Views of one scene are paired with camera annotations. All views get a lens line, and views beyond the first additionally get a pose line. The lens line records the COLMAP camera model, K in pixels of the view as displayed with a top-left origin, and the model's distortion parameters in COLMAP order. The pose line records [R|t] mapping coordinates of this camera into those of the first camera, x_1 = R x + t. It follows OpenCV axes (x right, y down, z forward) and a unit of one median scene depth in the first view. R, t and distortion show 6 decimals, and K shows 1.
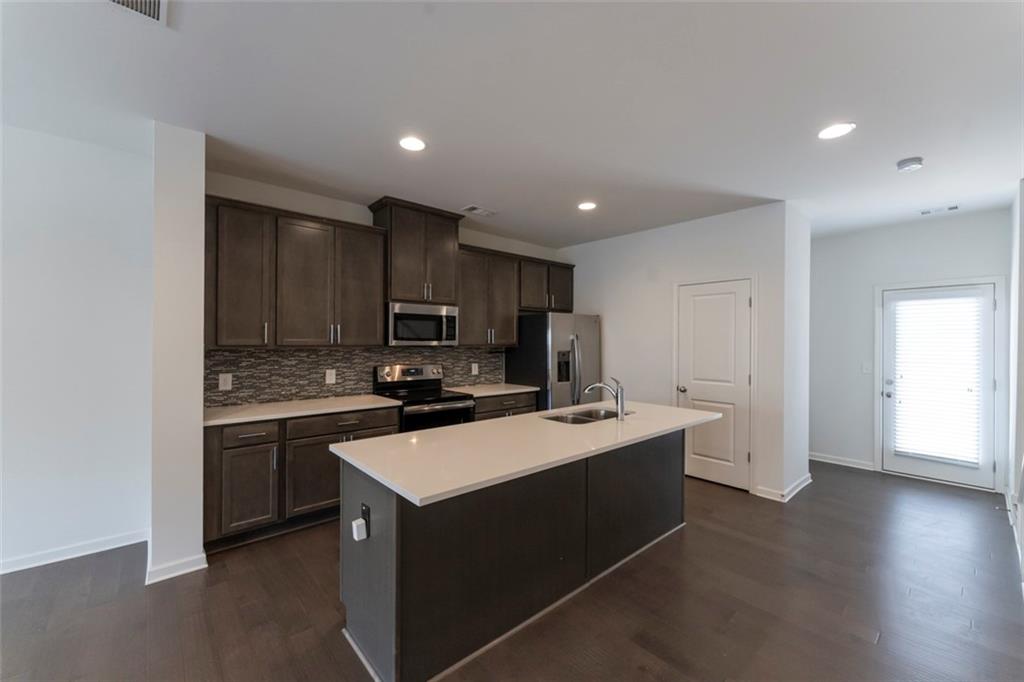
lens RADIAL K [[410.6, 0, 515.3], [0, 410.6, 338.5], [0, 0, 1]] dist [0.000925, -0.000222]
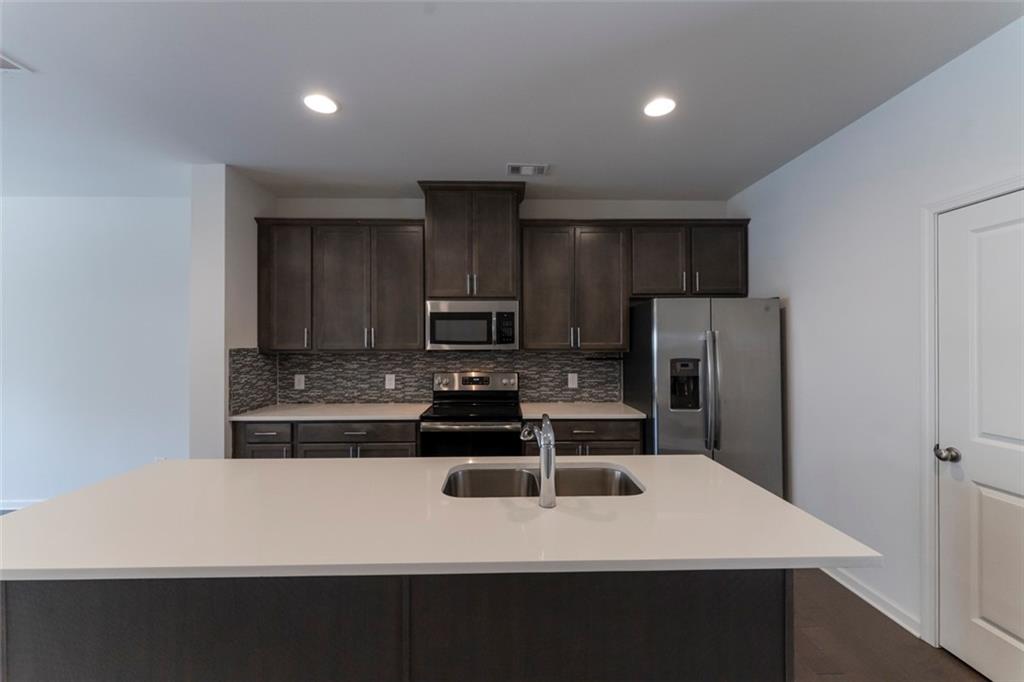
lens RADIAL K [[410.6, 0, 513.5], [0, 410.6, 338.4], [0, 0, 1]] dist [0.000925, -0.000222]
pose [[0.759612, -0.015639, -0.650189, 0.382692], [0.010096, 0.999874, -0.012255, 0.005262], [0.650298, 0.002745, 0.759674, 0.426228]]
